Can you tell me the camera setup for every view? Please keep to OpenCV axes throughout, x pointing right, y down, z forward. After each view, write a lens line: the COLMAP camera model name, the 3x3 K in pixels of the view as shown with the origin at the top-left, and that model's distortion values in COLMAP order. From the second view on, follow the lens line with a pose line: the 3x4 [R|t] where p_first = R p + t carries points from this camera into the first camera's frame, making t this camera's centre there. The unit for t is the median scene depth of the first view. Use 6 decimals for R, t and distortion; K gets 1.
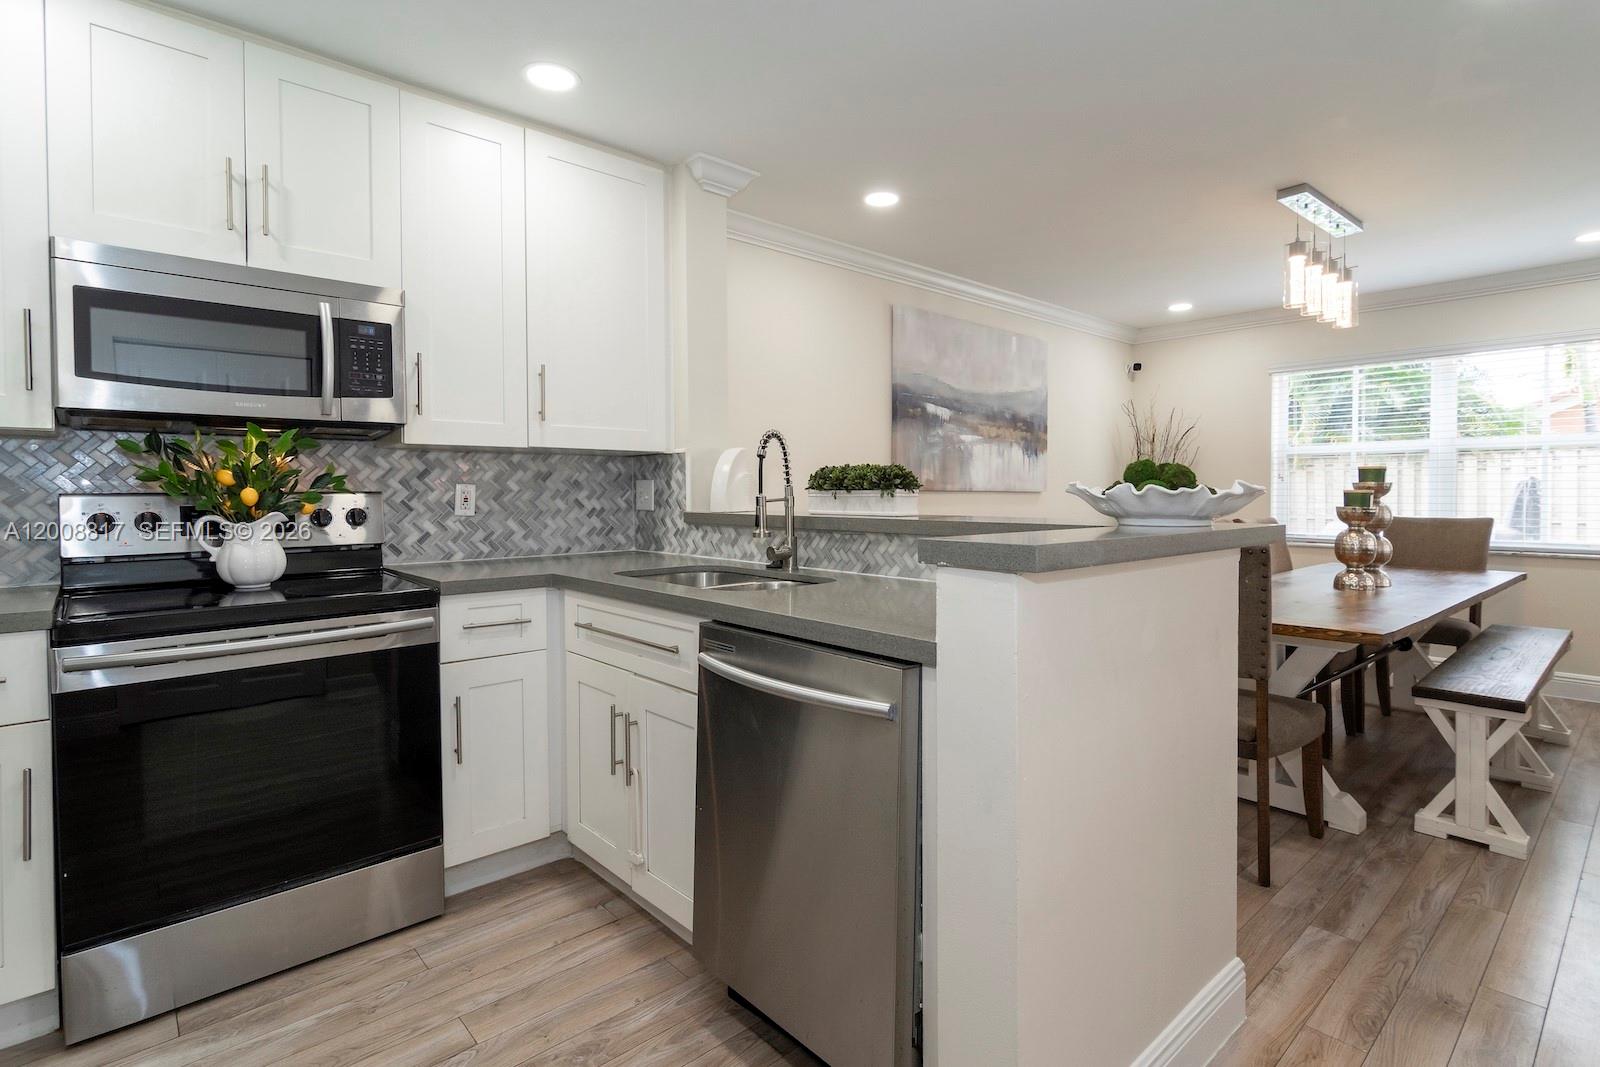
lens RADIAL K [[788.9, 0, 803.2], [0, 788.9, 499.5], [0, 0, 1]] dist [-0.001358, 0.000380]
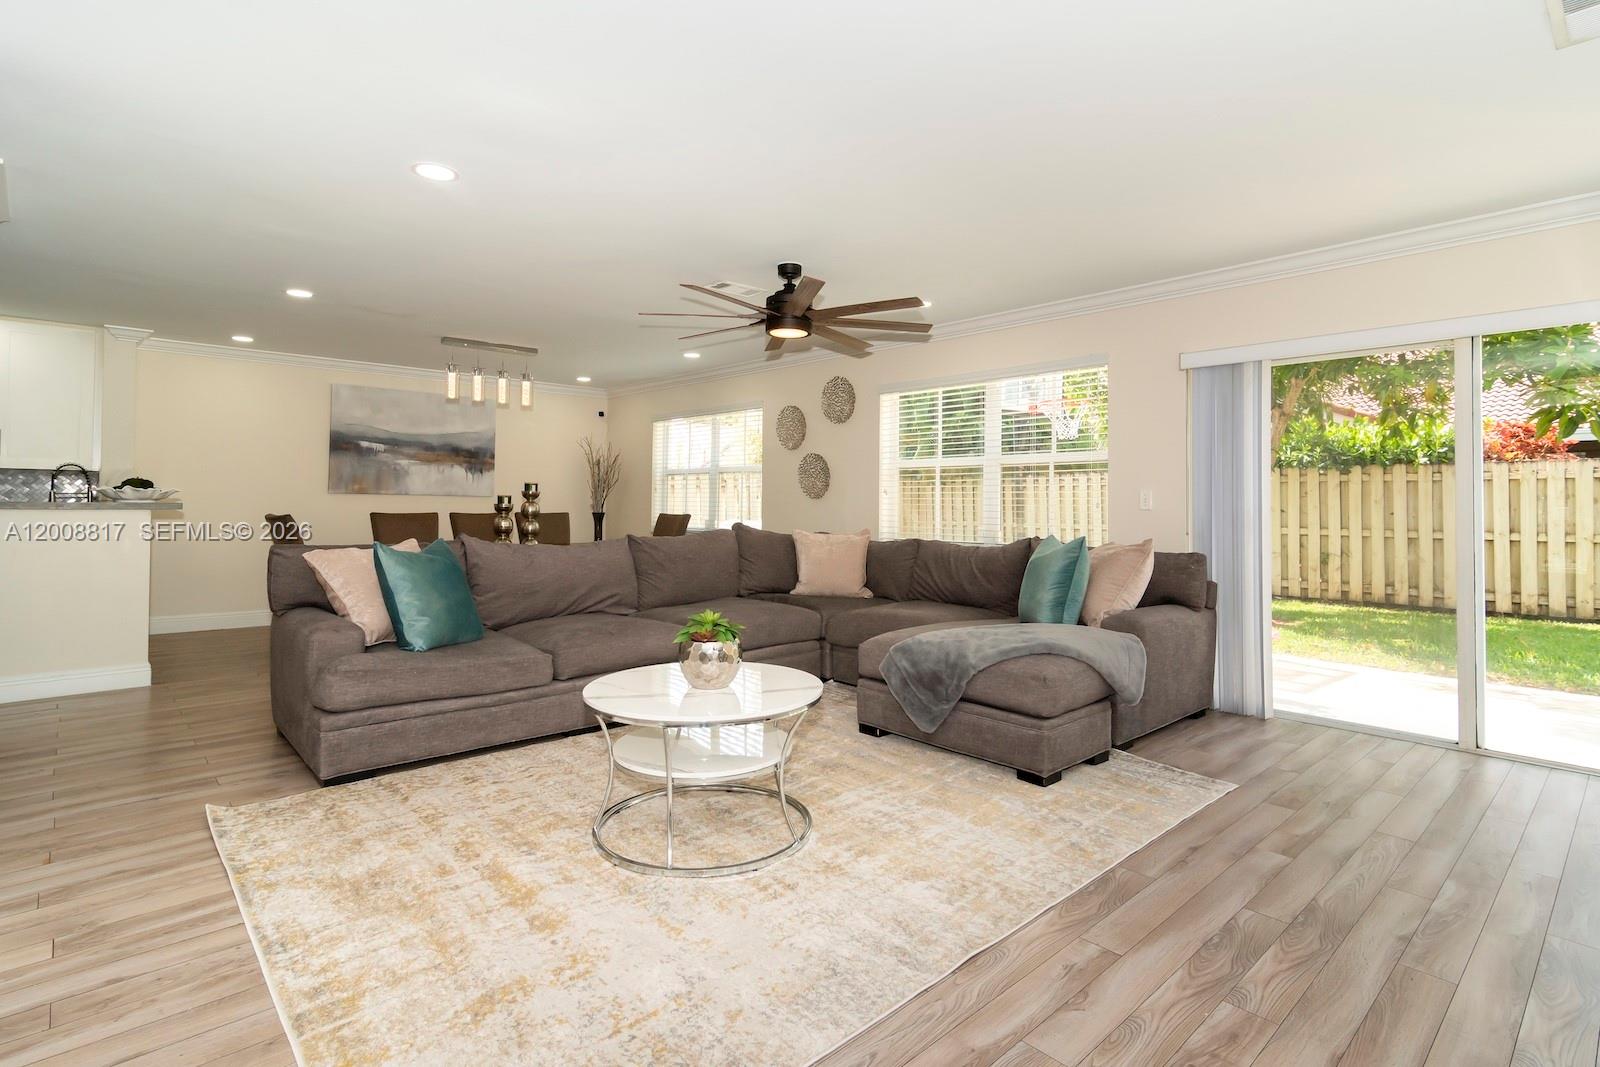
lens RADIAL K [[788.9, 0, 803.2], [0, 788.9, 499.5], [0, 0, 1]] dist [-0.001358, 0.000380]
pose [[0.999982, 0.005503, 0.002190, 1.962543], [-0.005466, 0.999844, -0.016770, 0.042816], [-0.002282, 0.016758, 0.999857, -1.198010]]
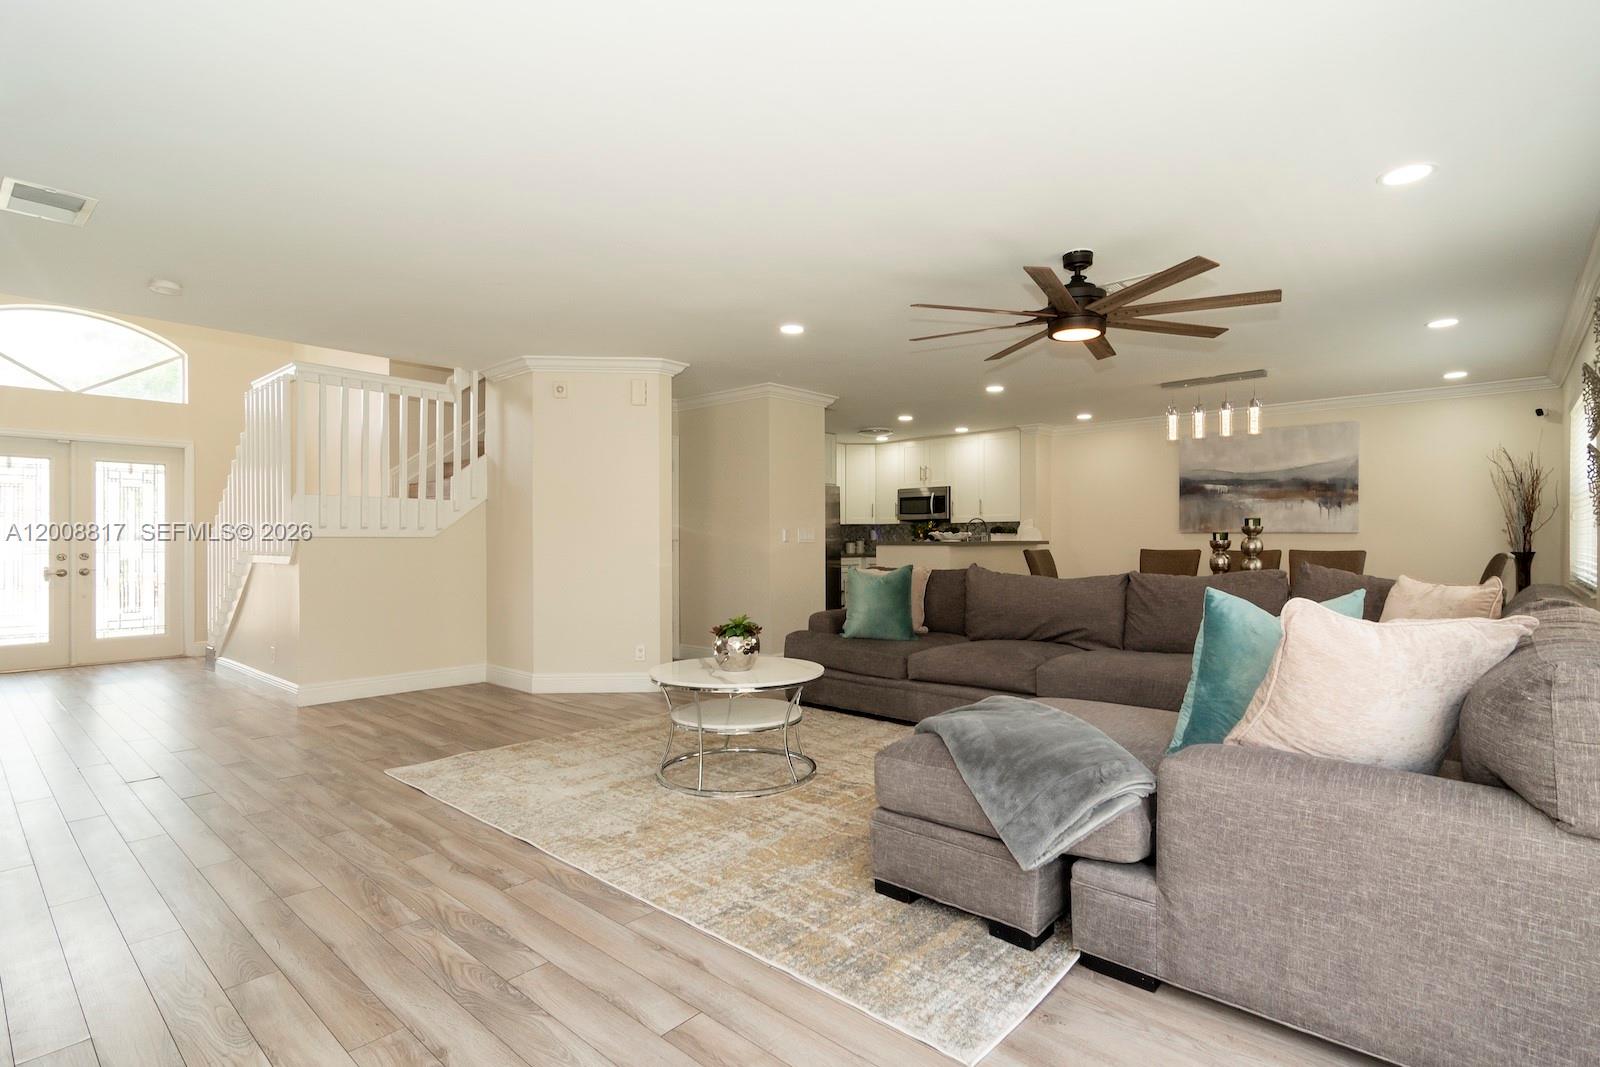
lens RADIAL K [[751.0, 0, 800.0], [0, 751.0, 533.5], [0, 0, 1]] dist [0.001454, 0.000339]
pose [[0.118068, -0.012044, -0.992933, 3.171899], [-0.011560, 0.999842, -0.013503, 0.044596], [0.992938, 0.013073, 0.117910, -0.228007]]
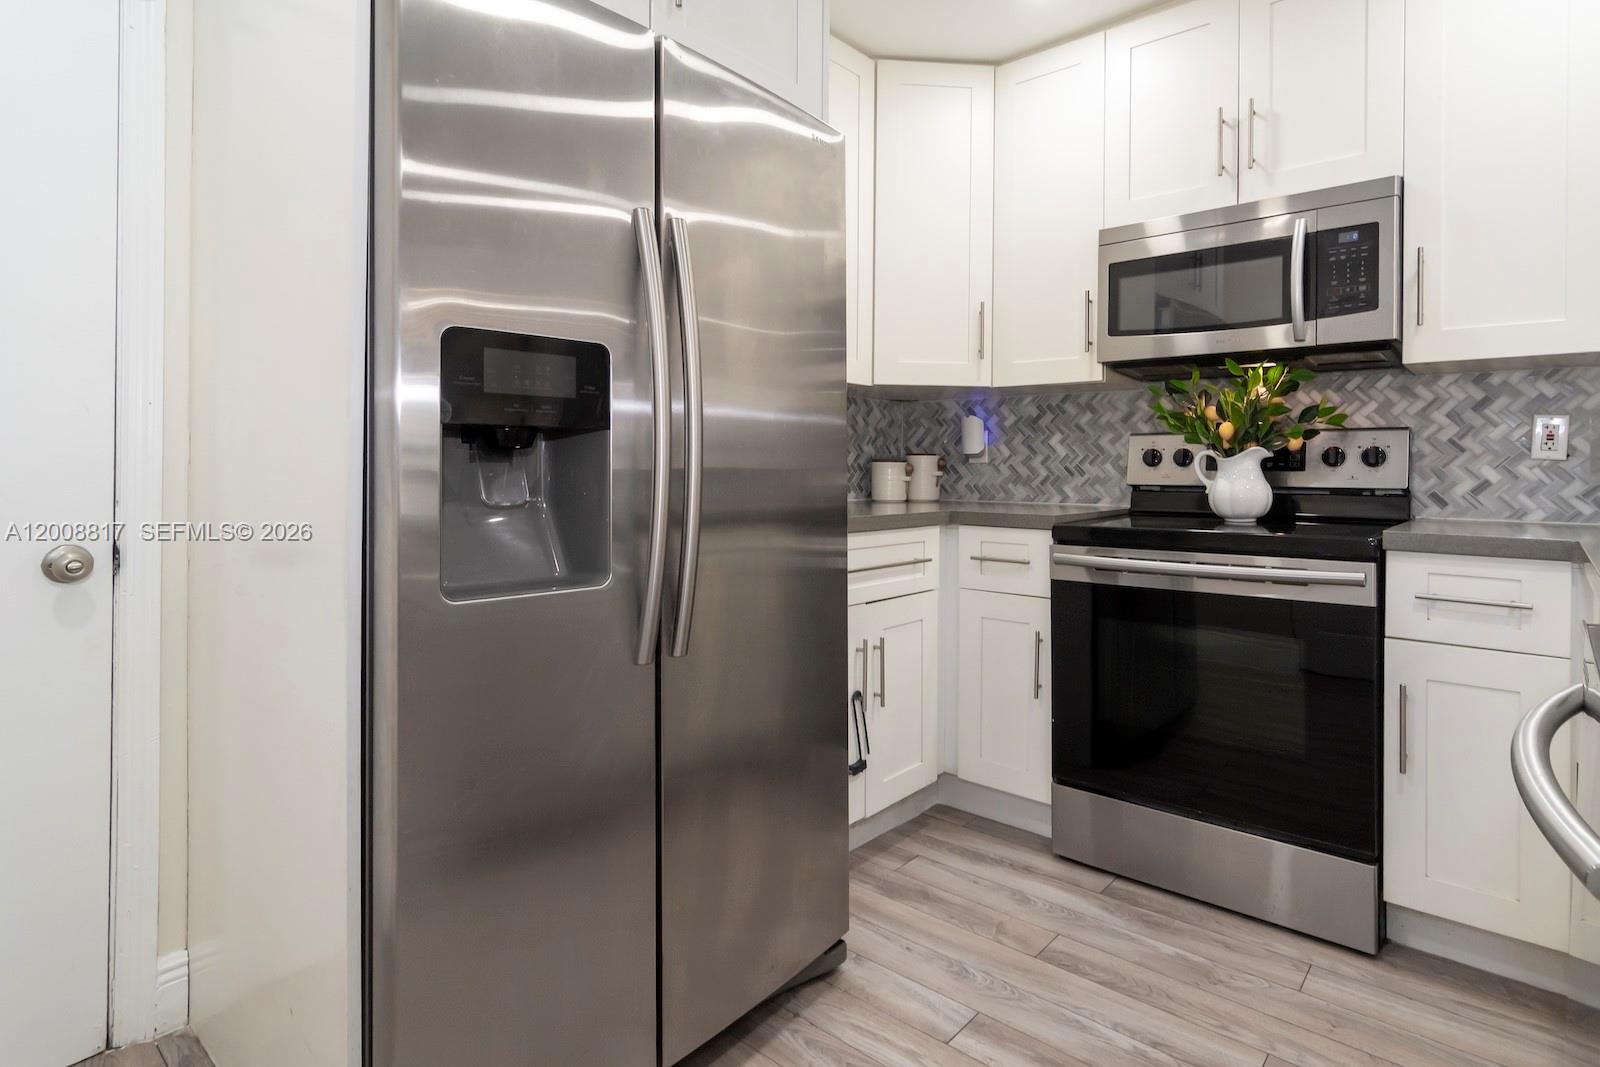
lens RADIAL K [[812.2, 0, 834.3], [0, 812.2, 460.7], [0, 0, 1]] dist [0.000134, 0.000681]
pose [[0.152334, 0.001522, -0.988328, 0.221860], [-0.016781, 0.999859, -0.001047, 0.037829], [0.988187, 0.016745, 0.152338, 0.290509]]
